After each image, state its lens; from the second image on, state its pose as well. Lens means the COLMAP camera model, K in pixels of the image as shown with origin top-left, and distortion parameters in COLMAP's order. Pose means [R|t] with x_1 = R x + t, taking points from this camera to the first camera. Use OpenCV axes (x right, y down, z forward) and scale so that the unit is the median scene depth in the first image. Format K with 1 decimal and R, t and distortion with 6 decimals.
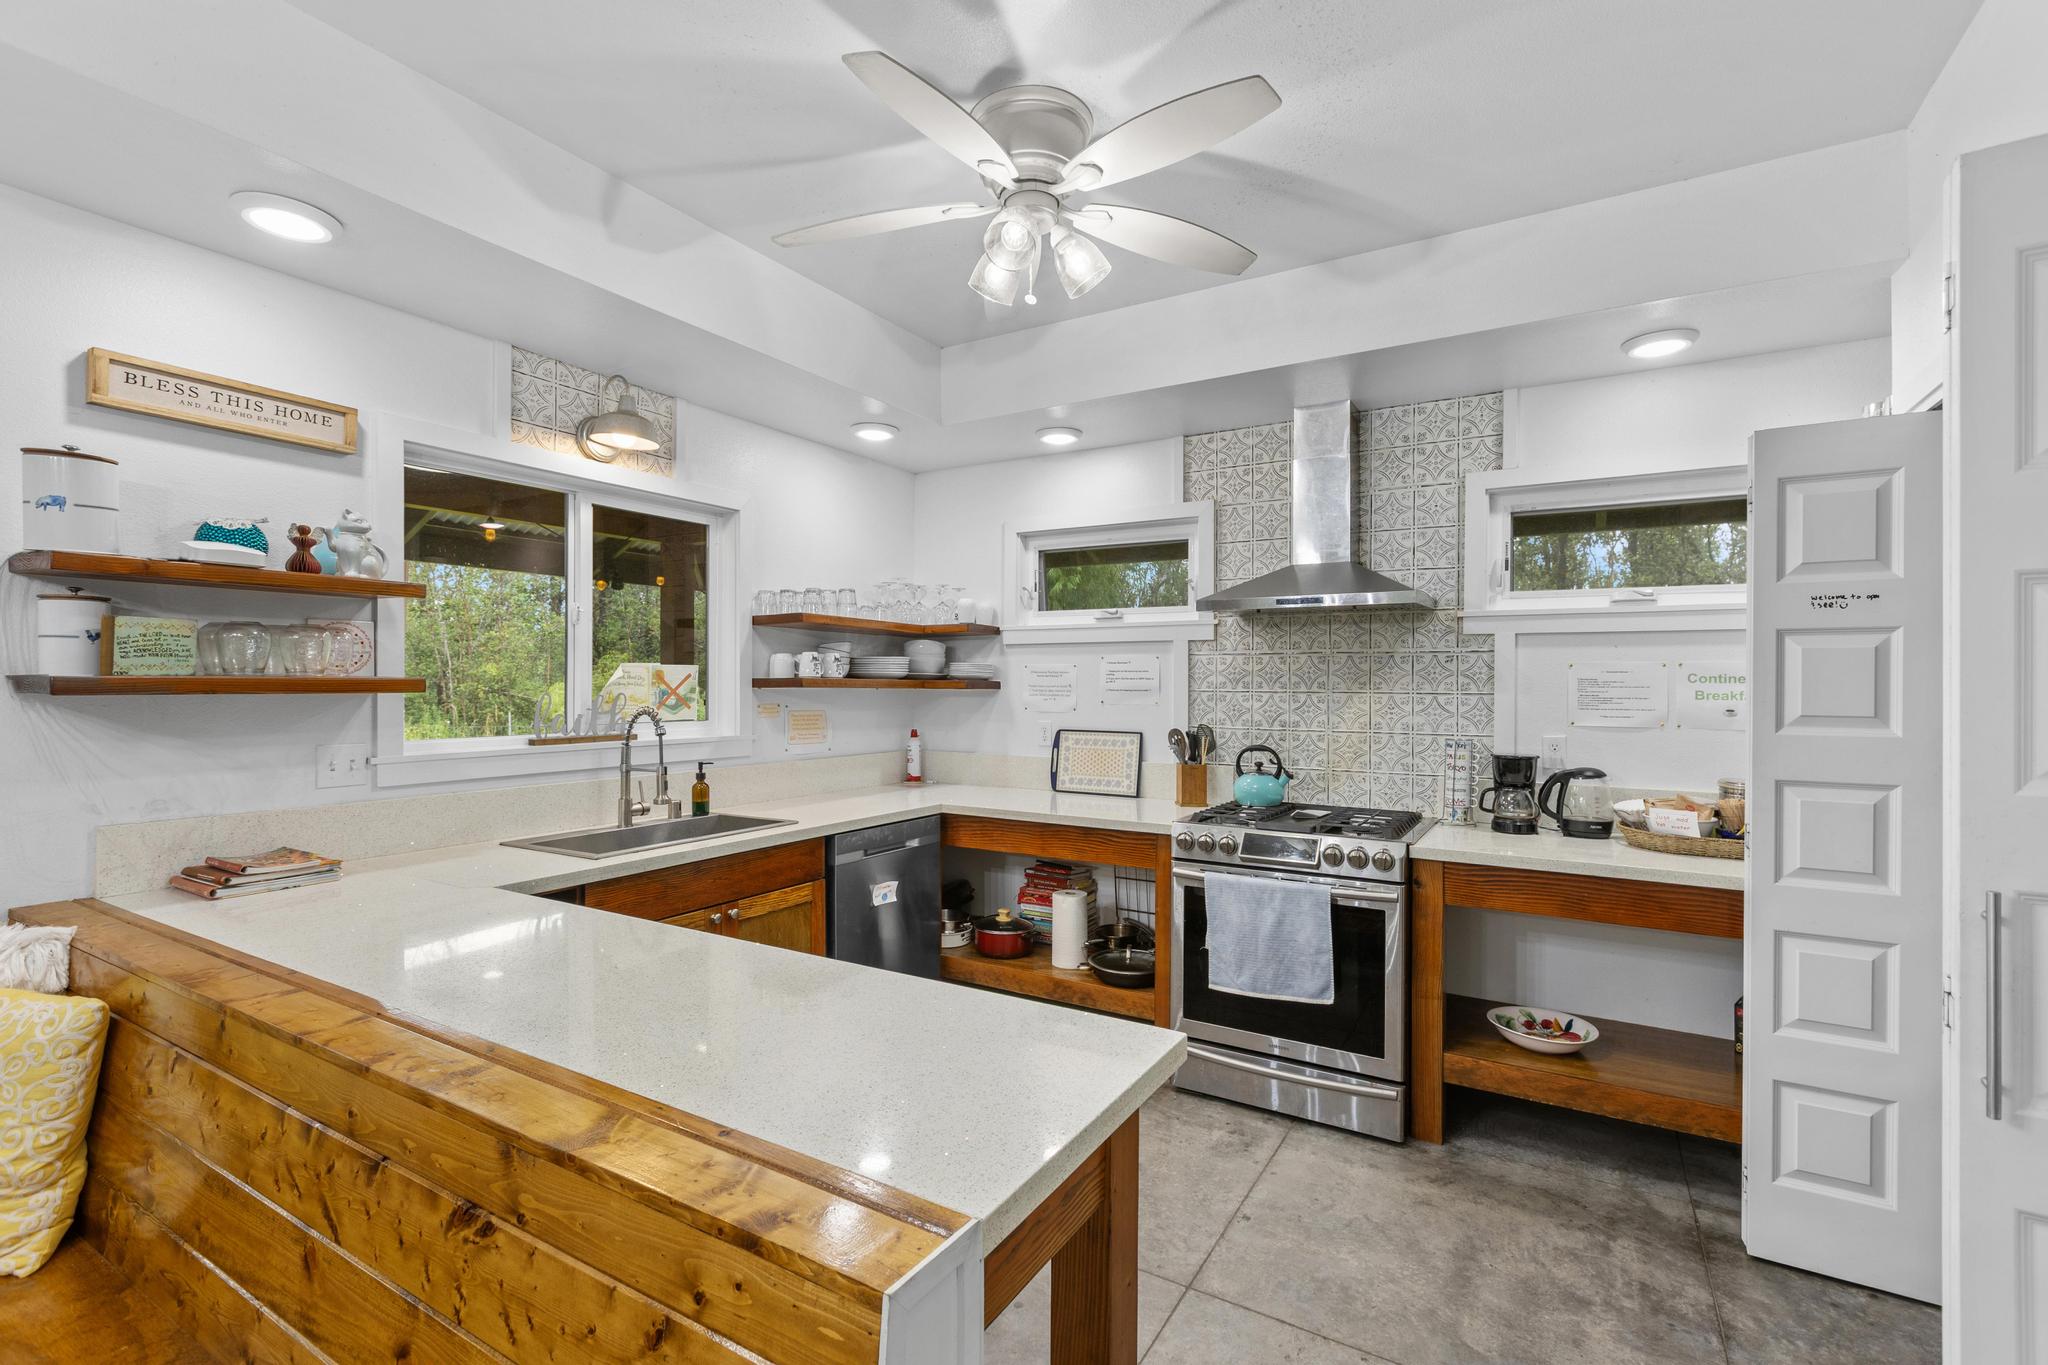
lens RADIAL K [[916.0, 0, 1028.3], [0, 916.0, 685.3], [0, 0, 1]] dist [-0.002391, -0.001303]
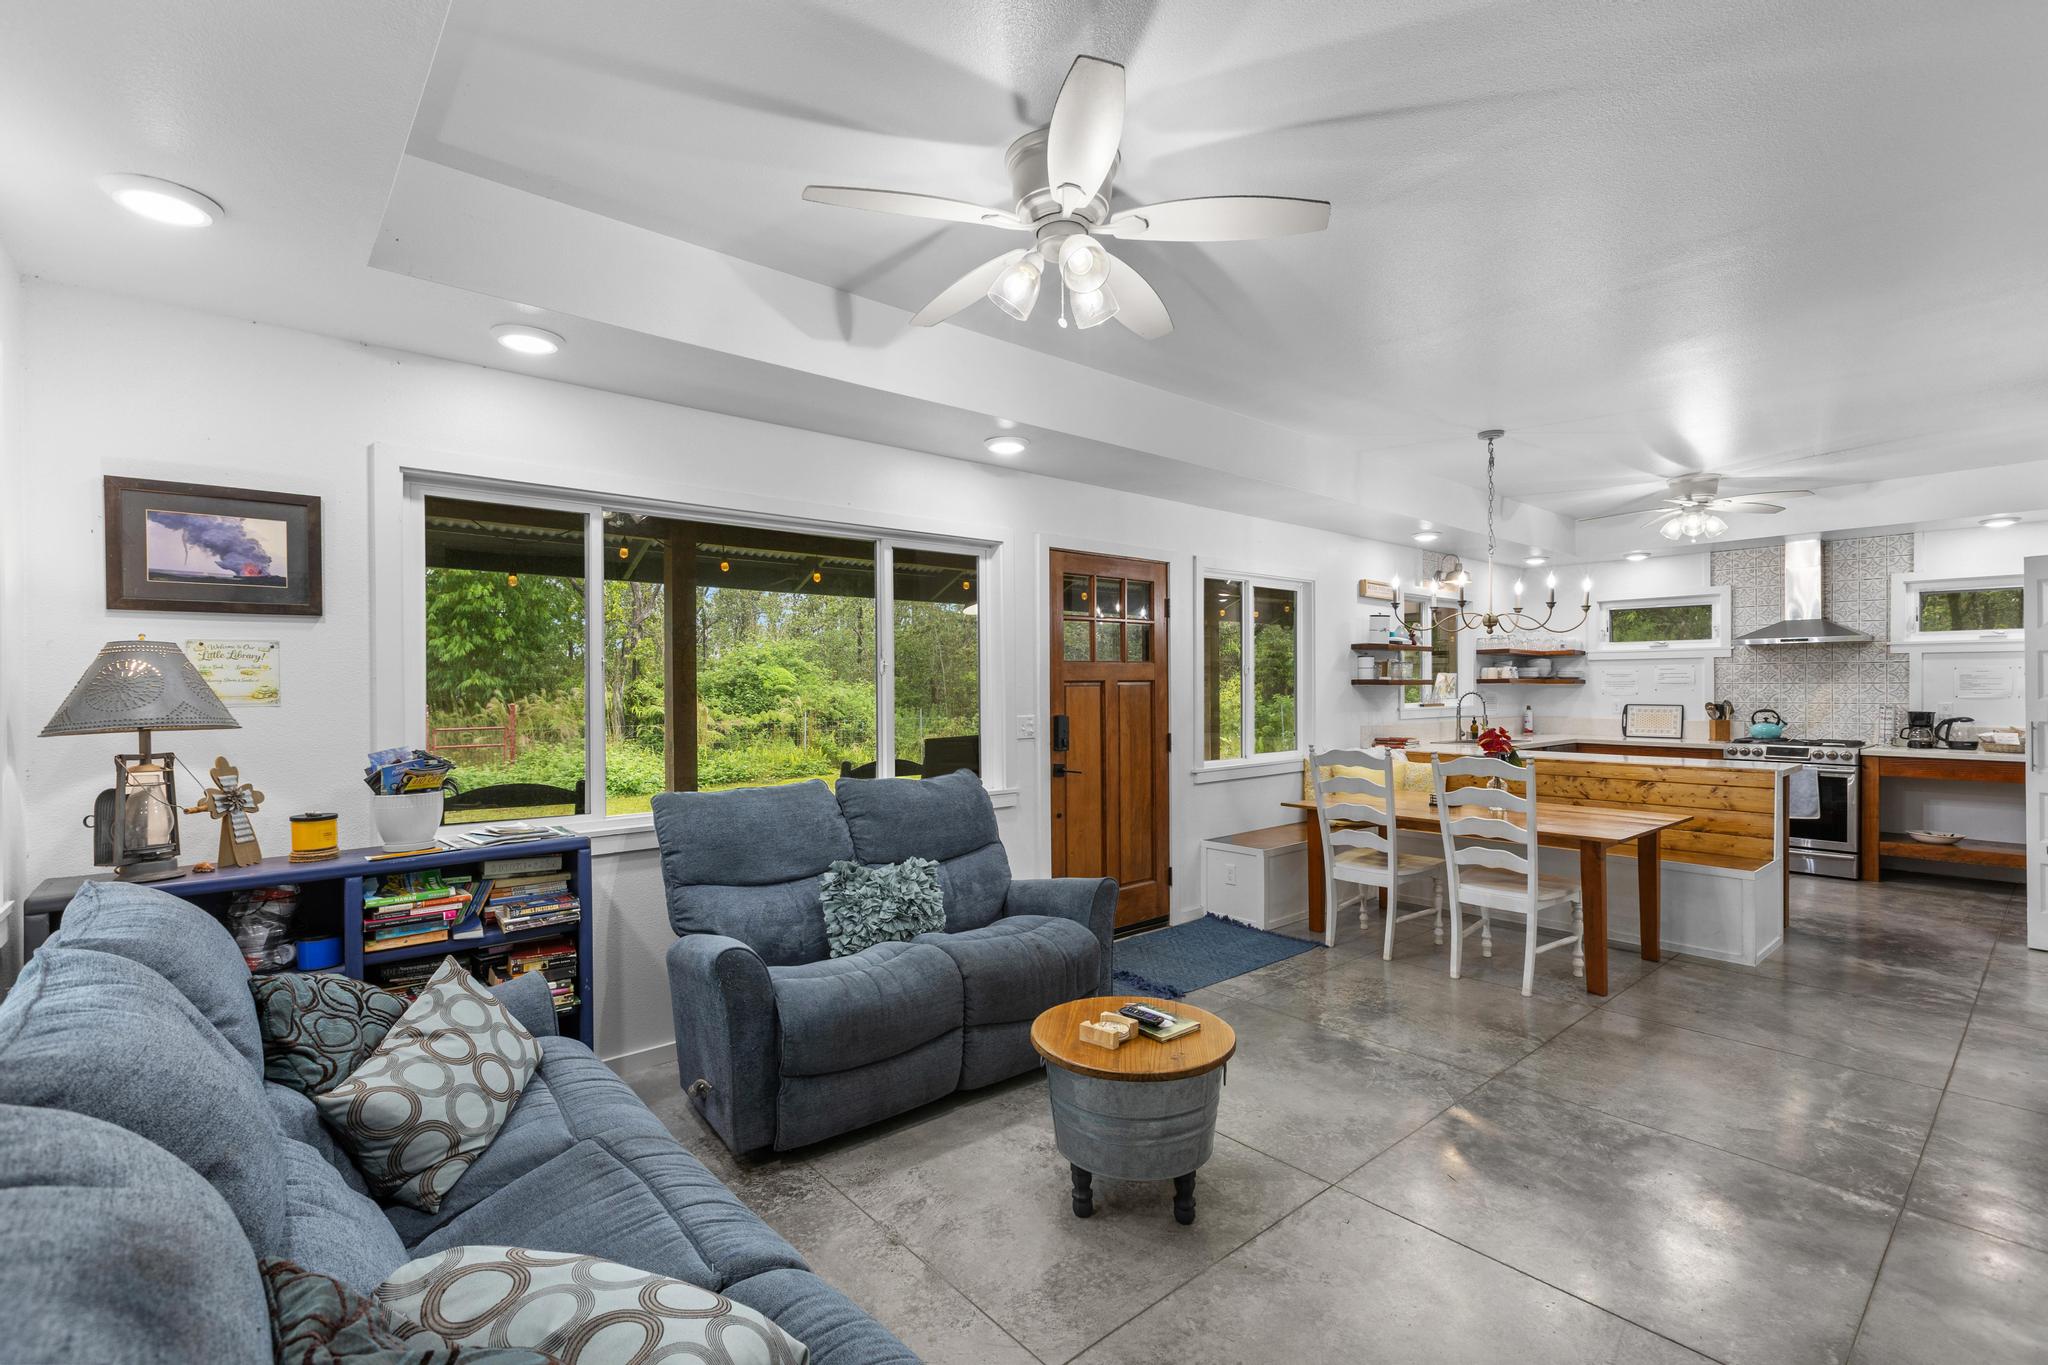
lens RADIAL K [[916.0, 0, 1007.2], [0, 916.0, 692.2], [0, 0, 1]] dist [-0.002391, -0.001303]
pose [[0.945414, -0.006458, -0.325807, -0.705944], [0.007594, 0.999969, 0.002216, 0.010504], [0.325783, -0.004569, 0.945434, -1.527722]]
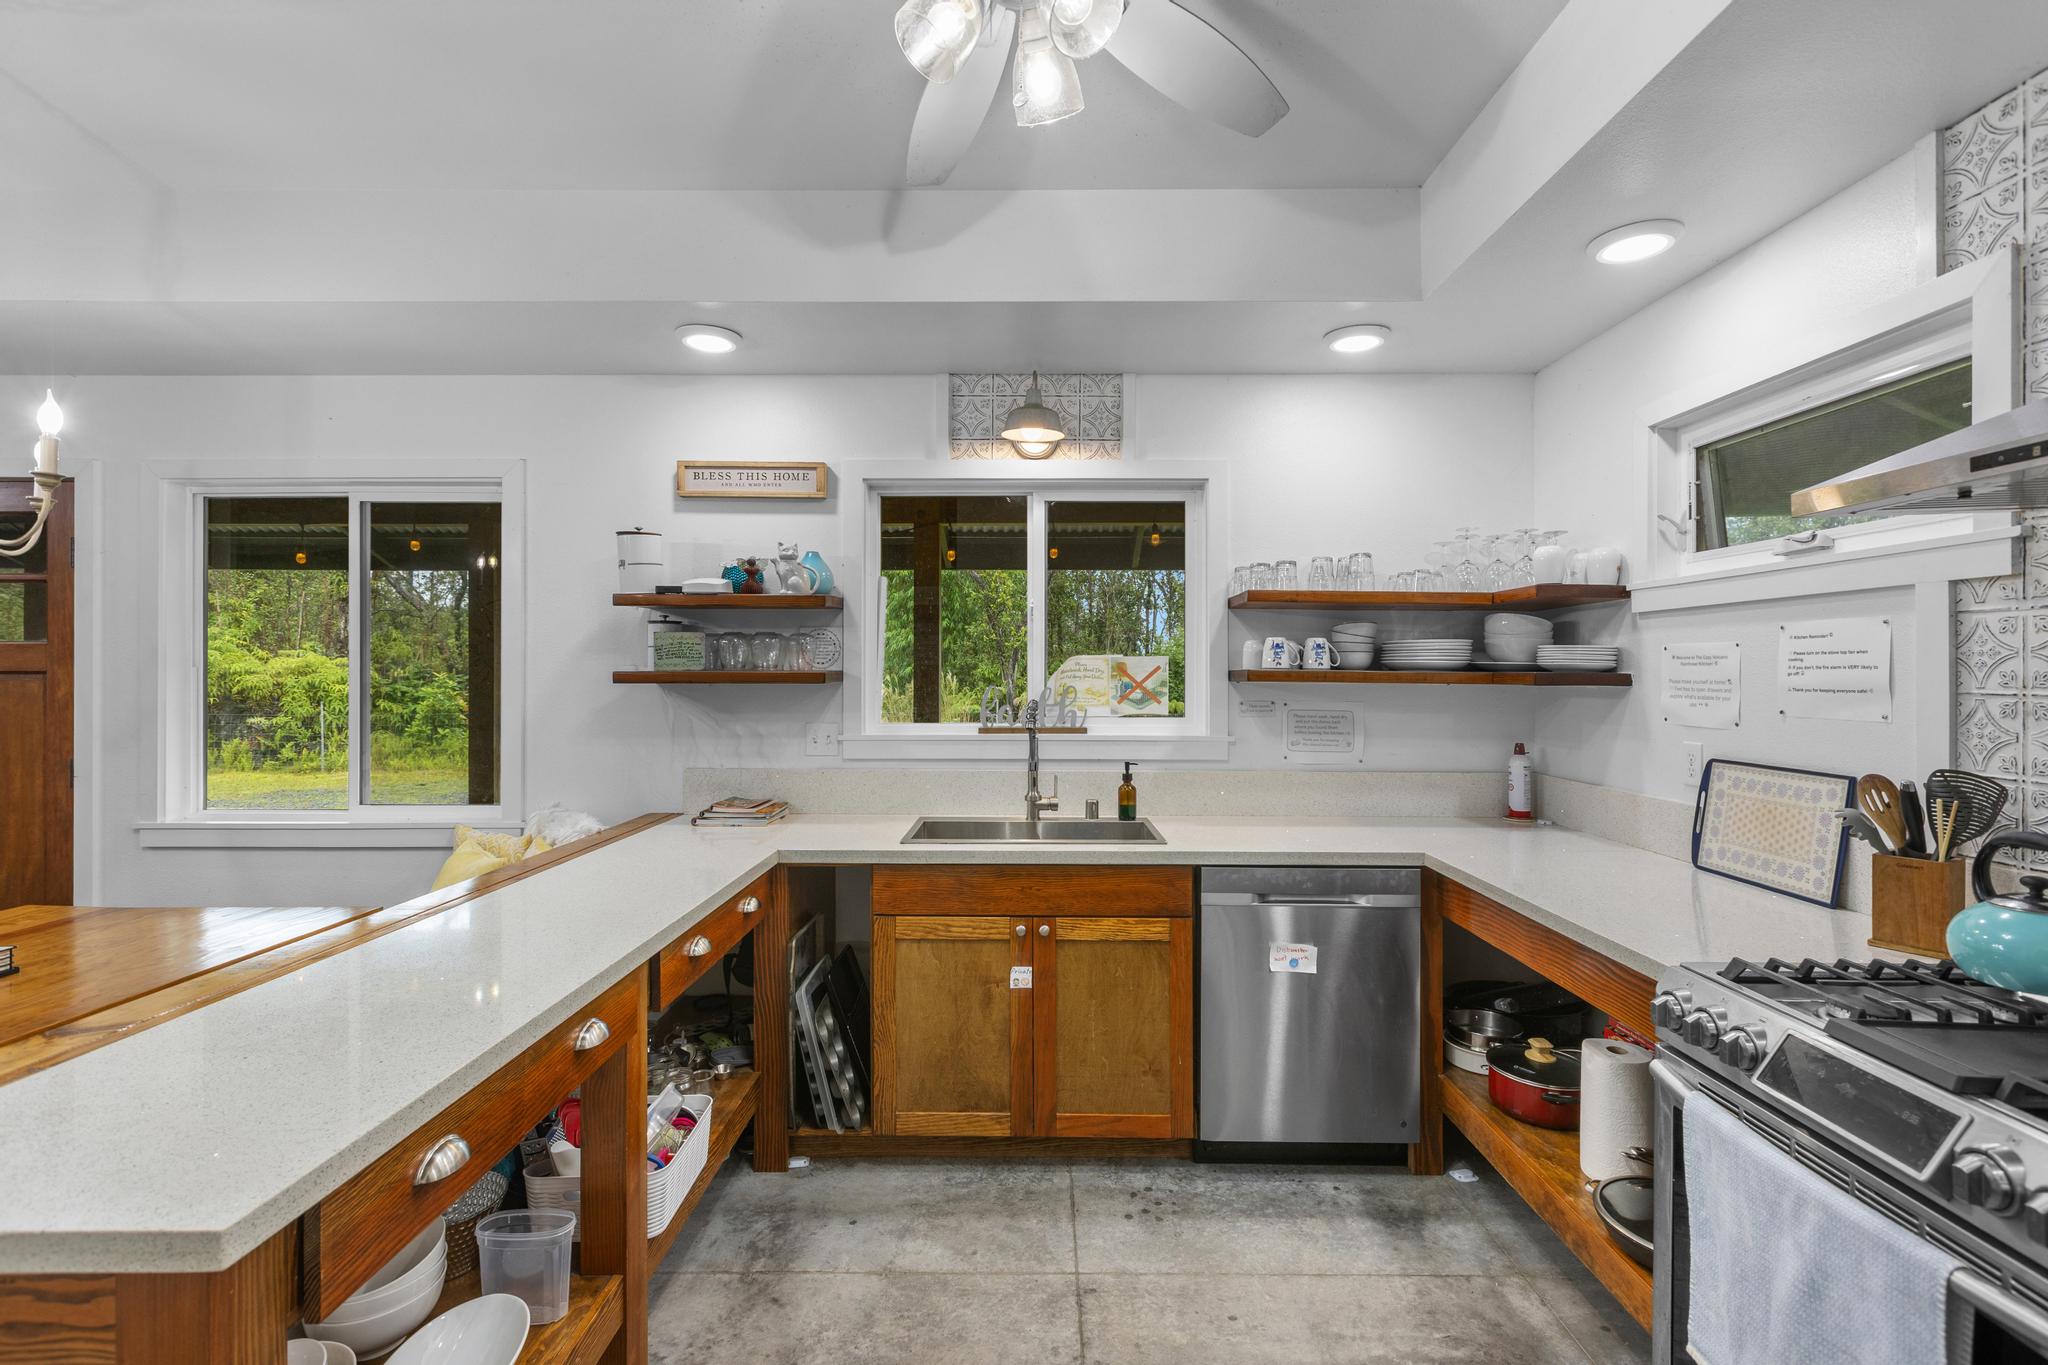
lens RADIAL K [[916.0, 0, 1030.1], [0, 916.0, 676.0], [0, 0, 1]] dist [-0.002391, -0.001303]
pose [[0.504635, 0.000118, -0.863333, 0.382779], [-0.002272, 0.999997, -0.001191, -0.001206], [0.863330, 0.002563, 0.504633, 0.444816]]
